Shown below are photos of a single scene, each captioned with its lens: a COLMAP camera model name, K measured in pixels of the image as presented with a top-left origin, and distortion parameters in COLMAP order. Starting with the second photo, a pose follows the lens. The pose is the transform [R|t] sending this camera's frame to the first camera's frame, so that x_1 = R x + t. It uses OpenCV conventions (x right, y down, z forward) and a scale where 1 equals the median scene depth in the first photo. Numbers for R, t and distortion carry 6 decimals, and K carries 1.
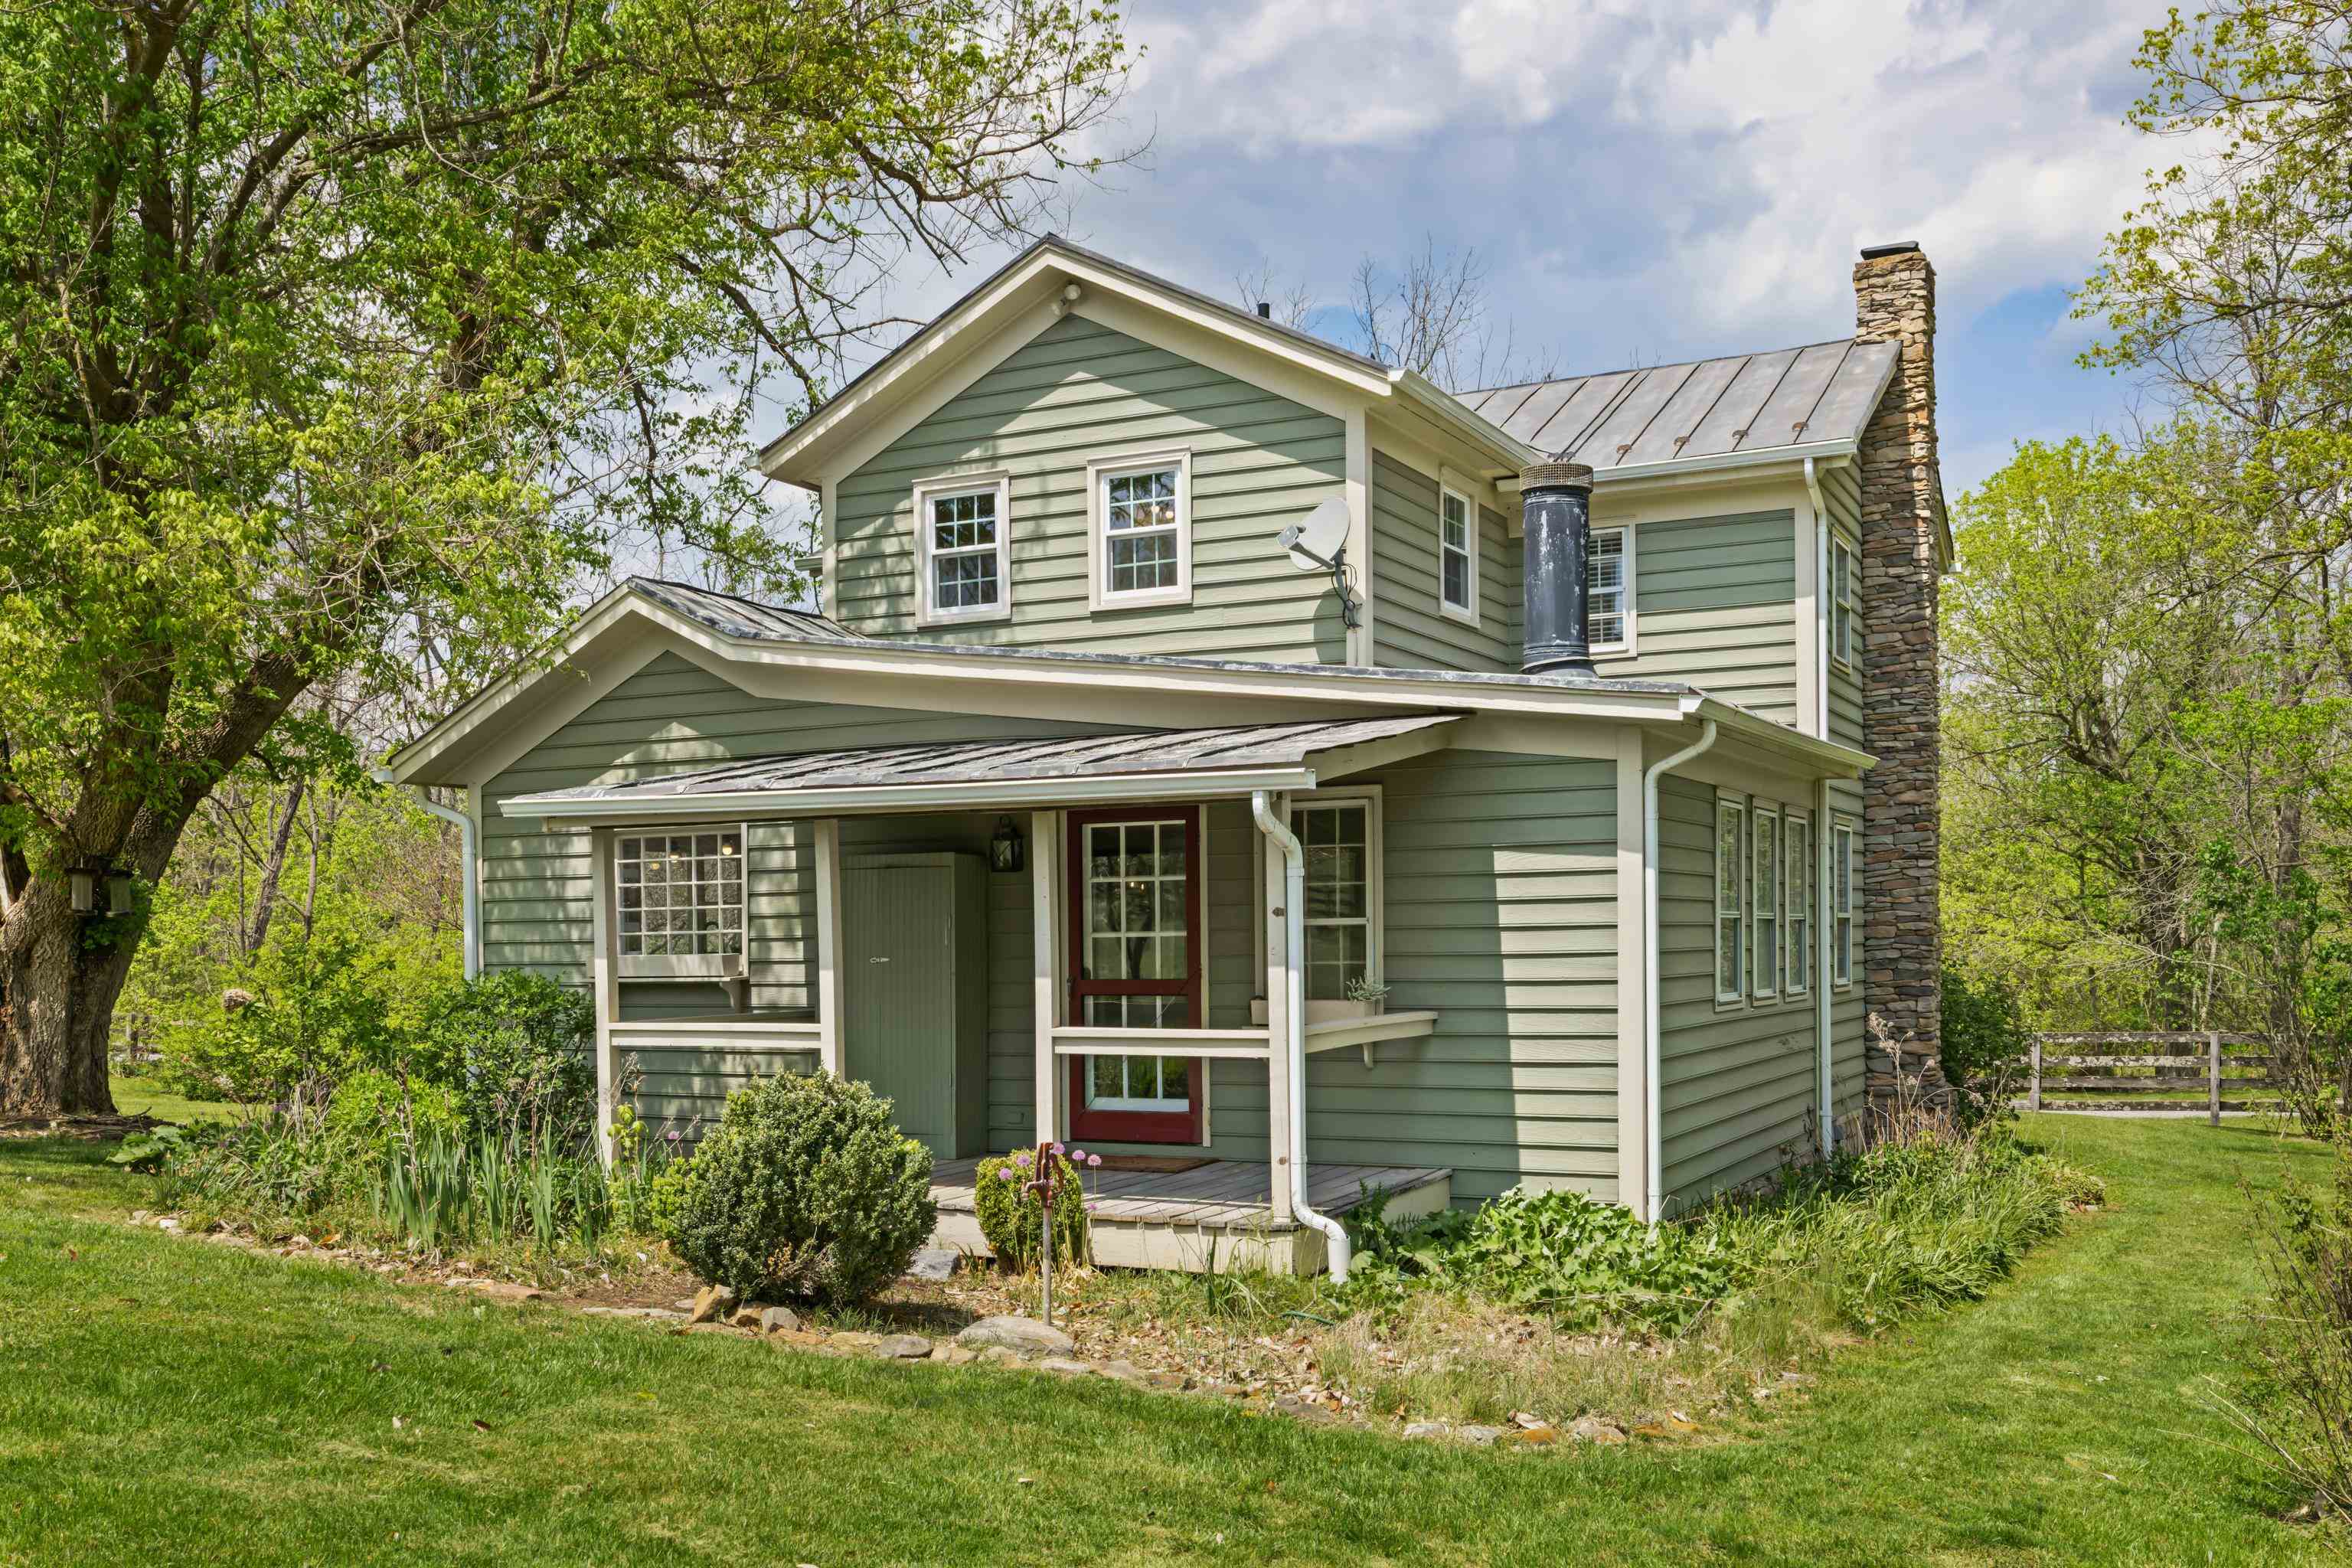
lens RADIAL K [[2111.4, 0, 1179.8], [0, 2111.4, 970.5], [0, 0, 1]] dist [0.012957, -0.047691]
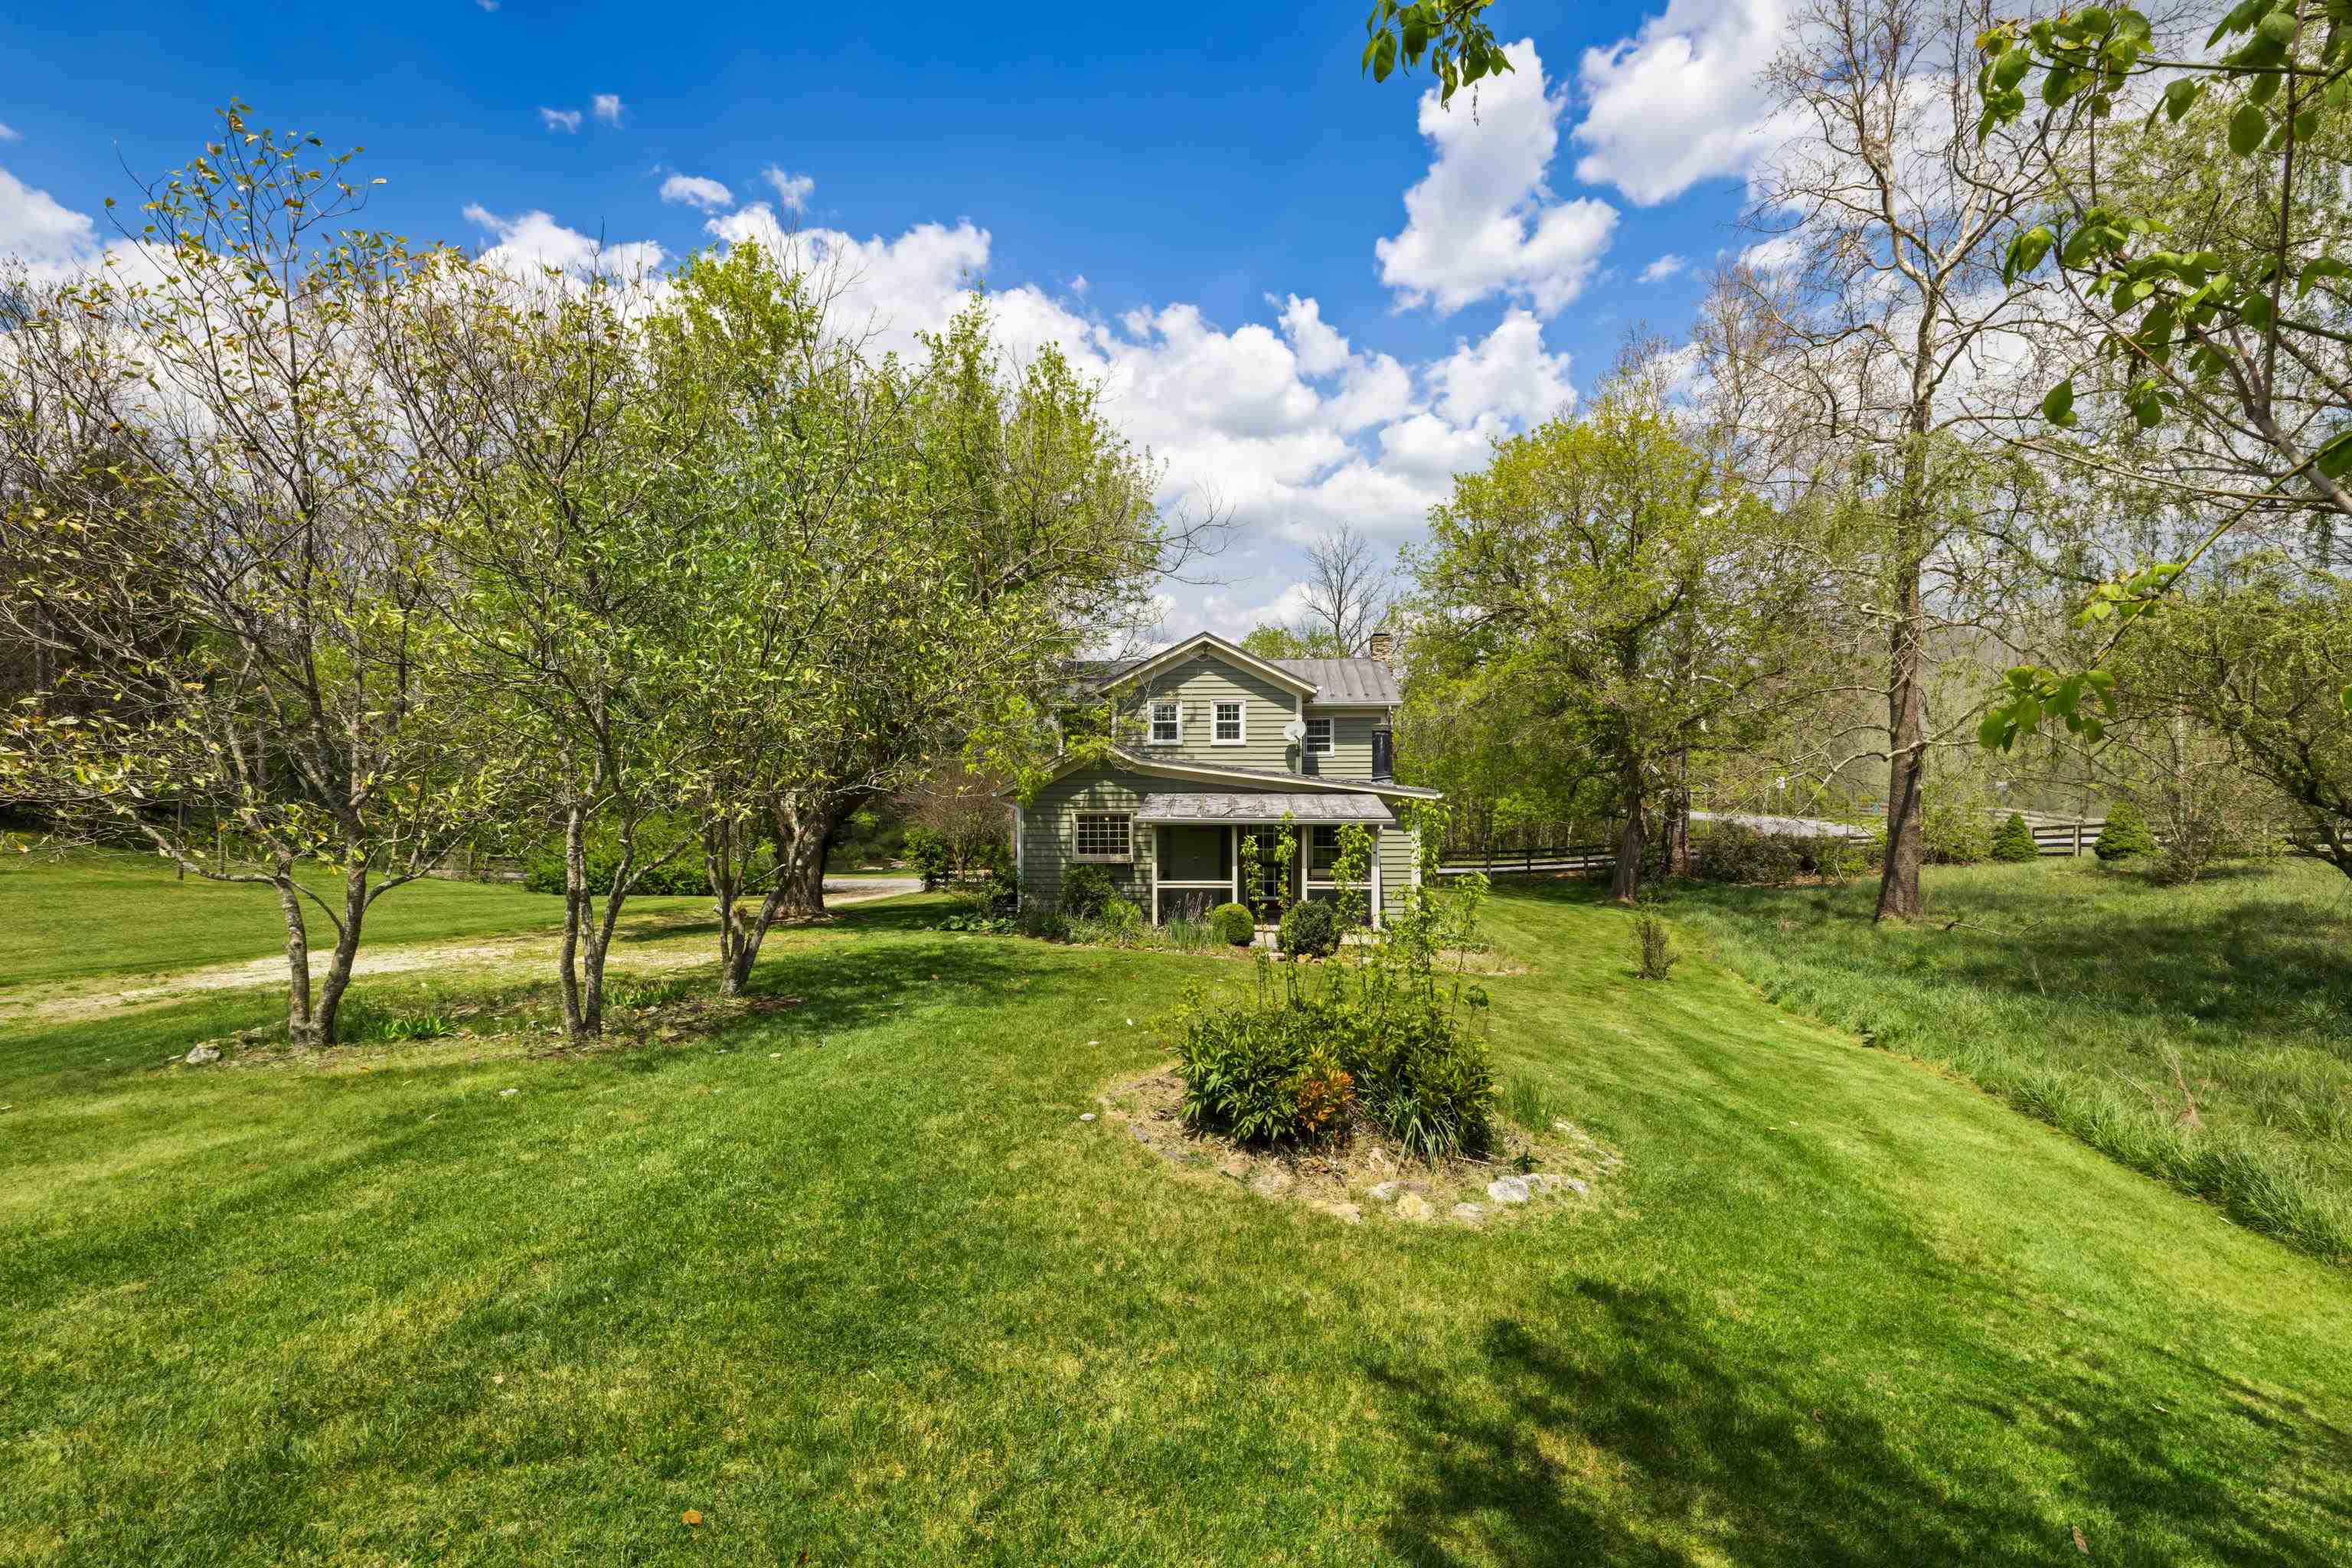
lens RADIAL K [[995.6, 0, 1194.4], [0, 995.6, 794.9], [0, 0, 1]] dist [-0.002283, -0.000612]
pose [[0.911259, 0.004781, 0.411805, -0.701136], [-0.003426, 0.999986, -0.004027, -0.086509], [-0.411819, 0.002259, 0.911263, -0.393949]]
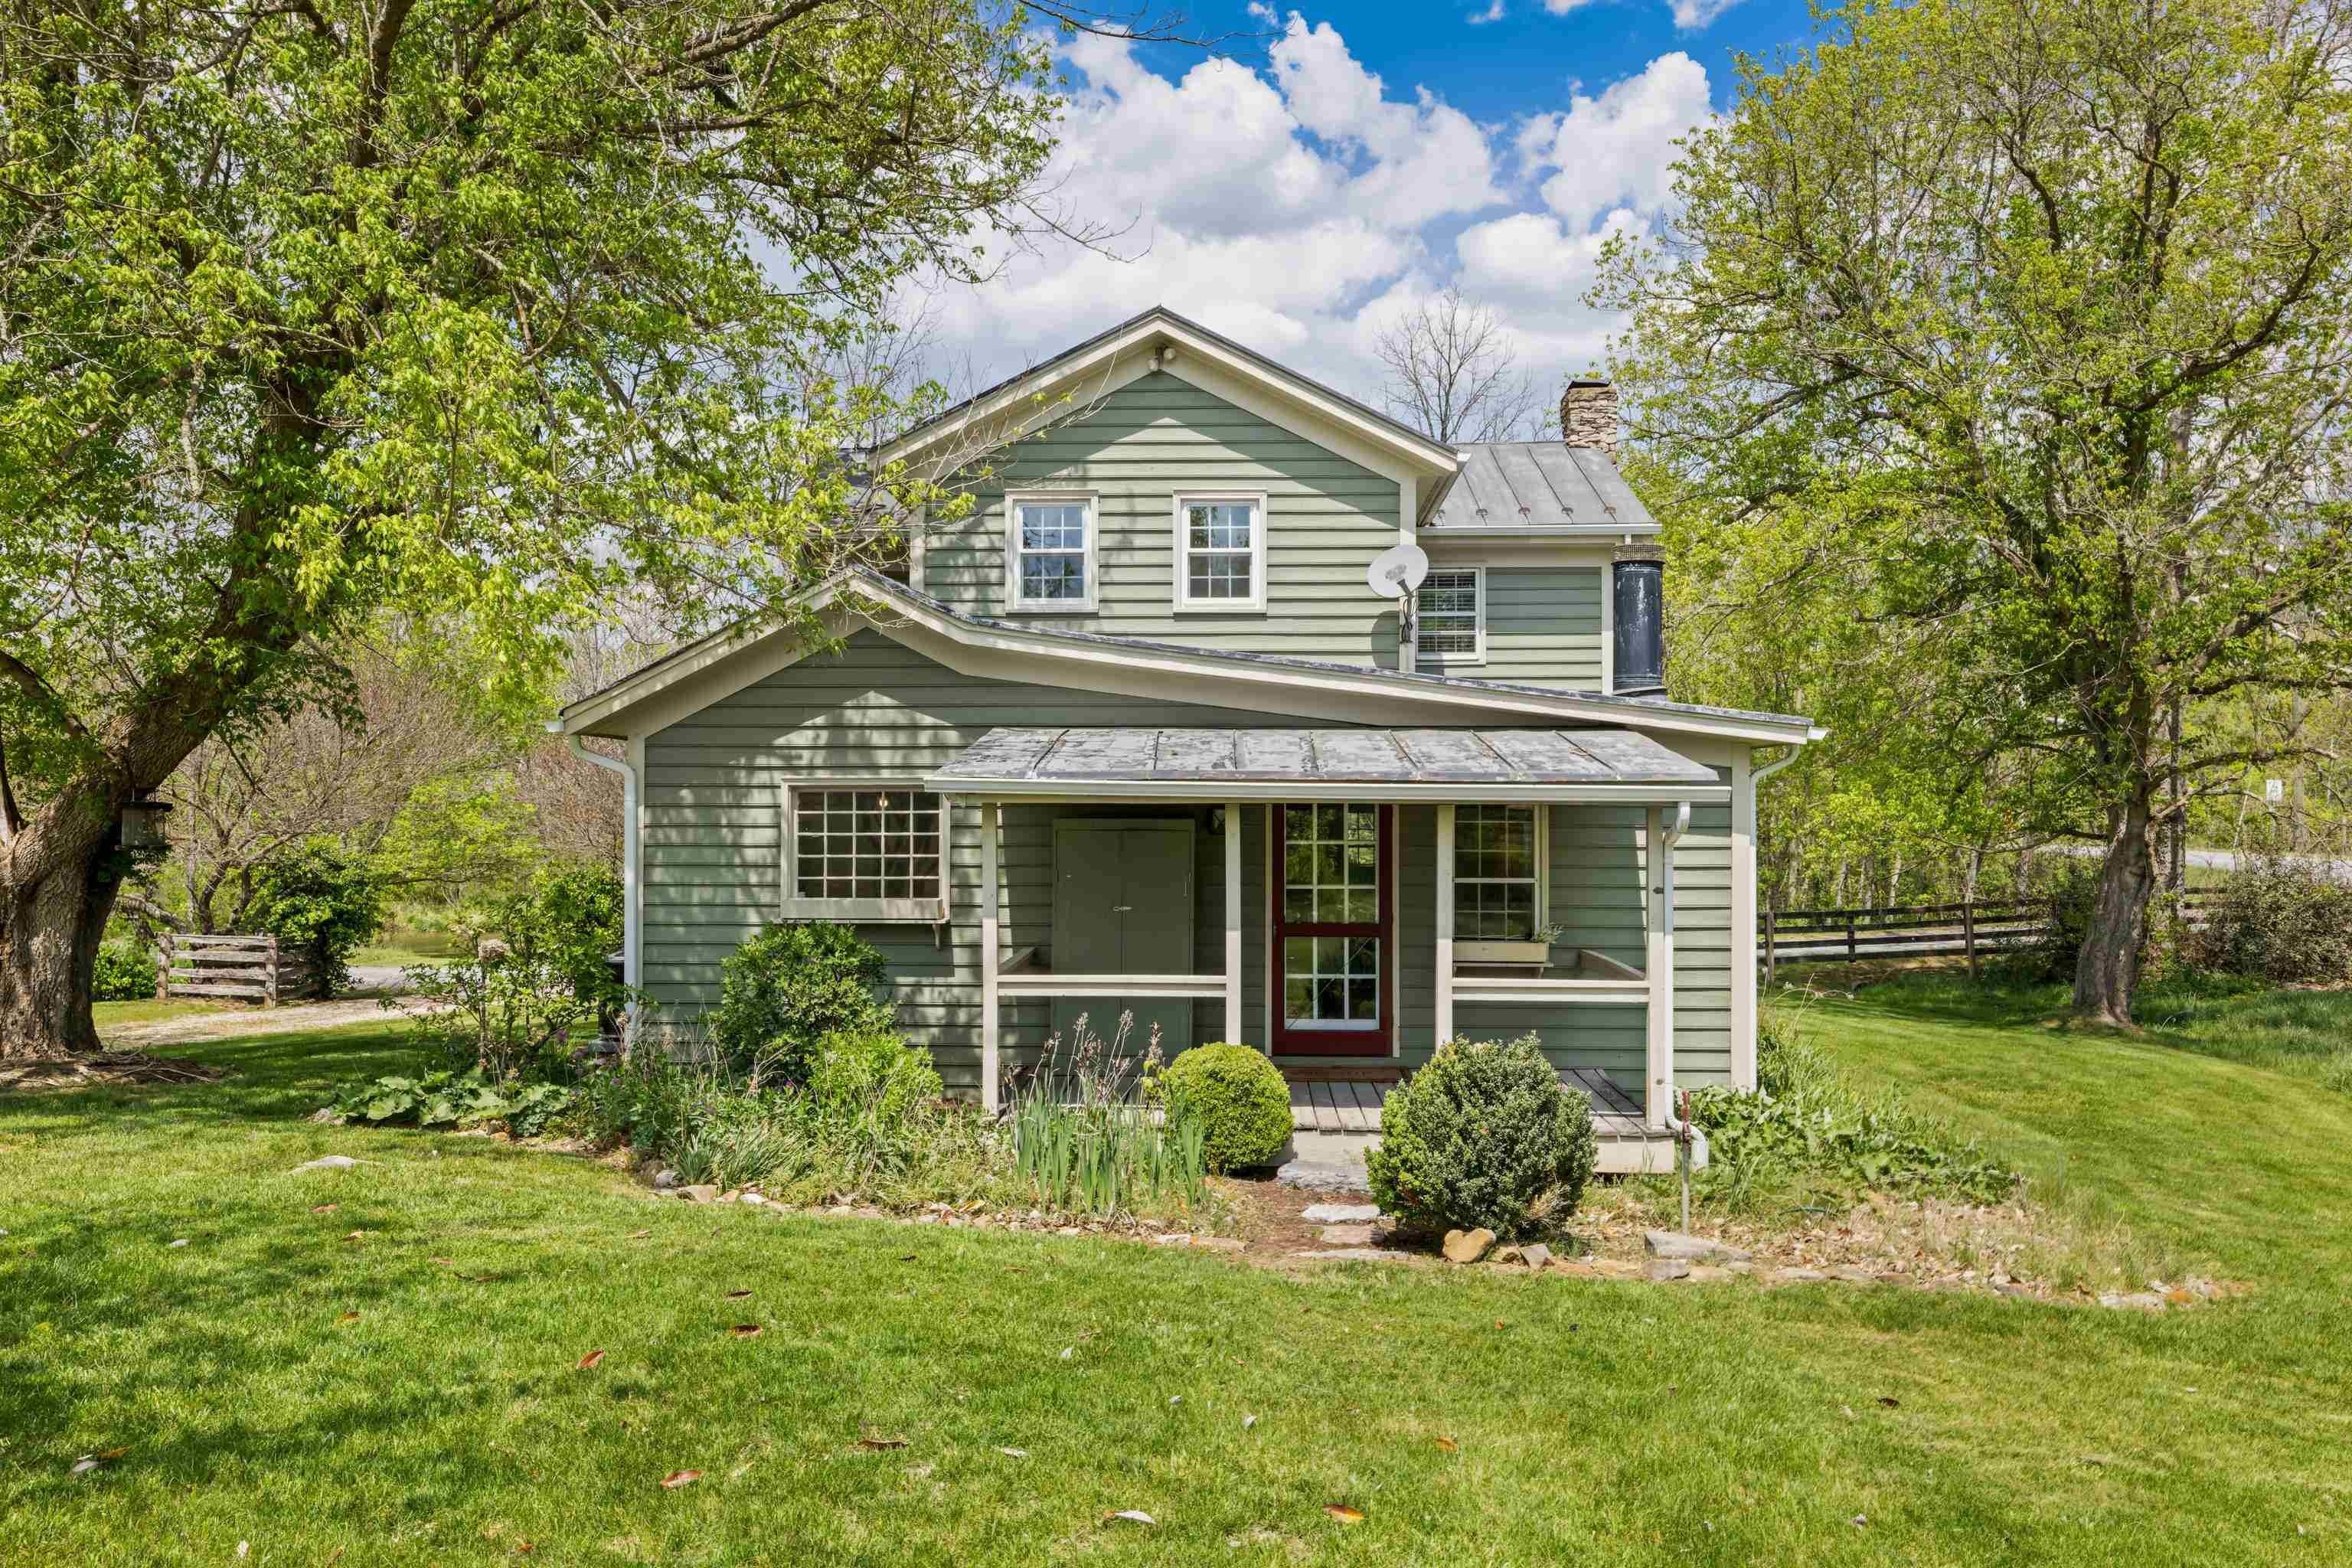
lens RADIAL K [[1651.9, 0, 1176.0], [0, 1651.9, 784.0], [0, 0, 1]] dist [-0.004304, -0.002199]
pose [[0.911563, 0.019698, 0.410689, -0.434212], [-0.007139, 0.999459, -0.032093, -0.039464], [-0.411099, 0.026323, 0.911210, 0.127382]]
